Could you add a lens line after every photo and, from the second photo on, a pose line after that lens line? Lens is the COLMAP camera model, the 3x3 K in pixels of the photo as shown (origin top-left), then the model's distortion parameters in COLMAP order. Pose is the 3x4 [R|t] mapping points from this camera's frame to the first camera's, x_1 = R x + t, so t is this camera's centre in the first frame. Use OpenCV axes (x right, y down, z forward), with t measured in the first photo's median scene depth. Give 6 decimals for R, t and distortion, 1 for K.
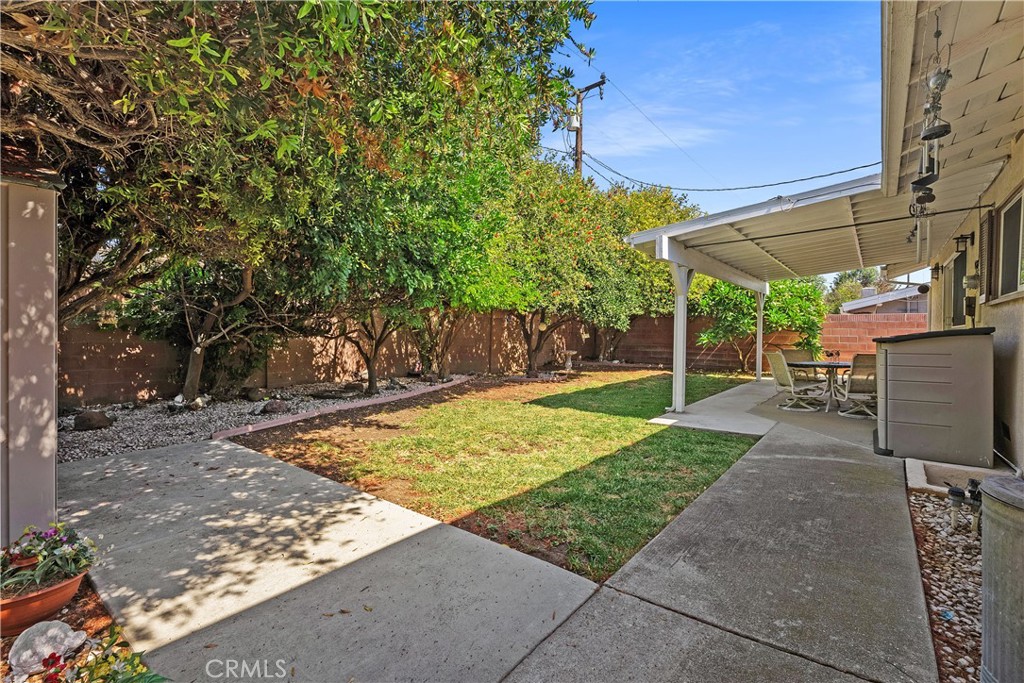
lens RADIAL K [[456.9, 0, 514.2], [0, 456.9, 336.8], [0, 0, 1]] dist [0.001779, -0.000546]
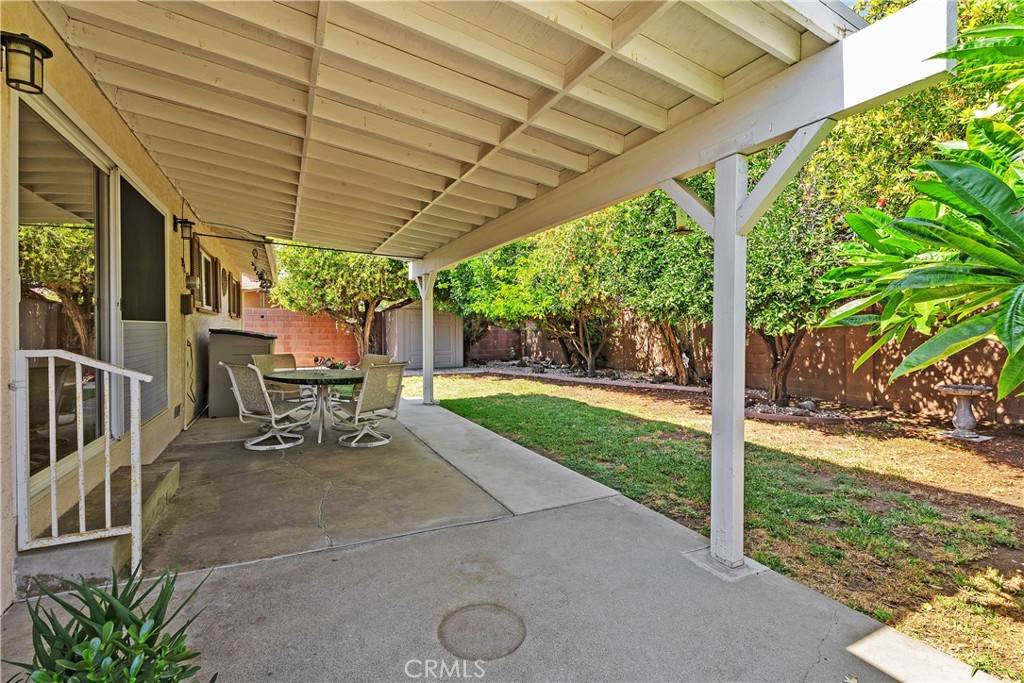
lens RADIAL K [[456.9, 0, 514.2], [0, 456.9, 336.8], [0, 0, 1]] dist [0.001779, -0.000546]
pose [[-0.417366, 0.008952, -0.908694, 1.021212], [-0.013129, 0.999788, 0.015879, -0.019561], [0.908644, 0.018558, -0.417160, 1.306125]]
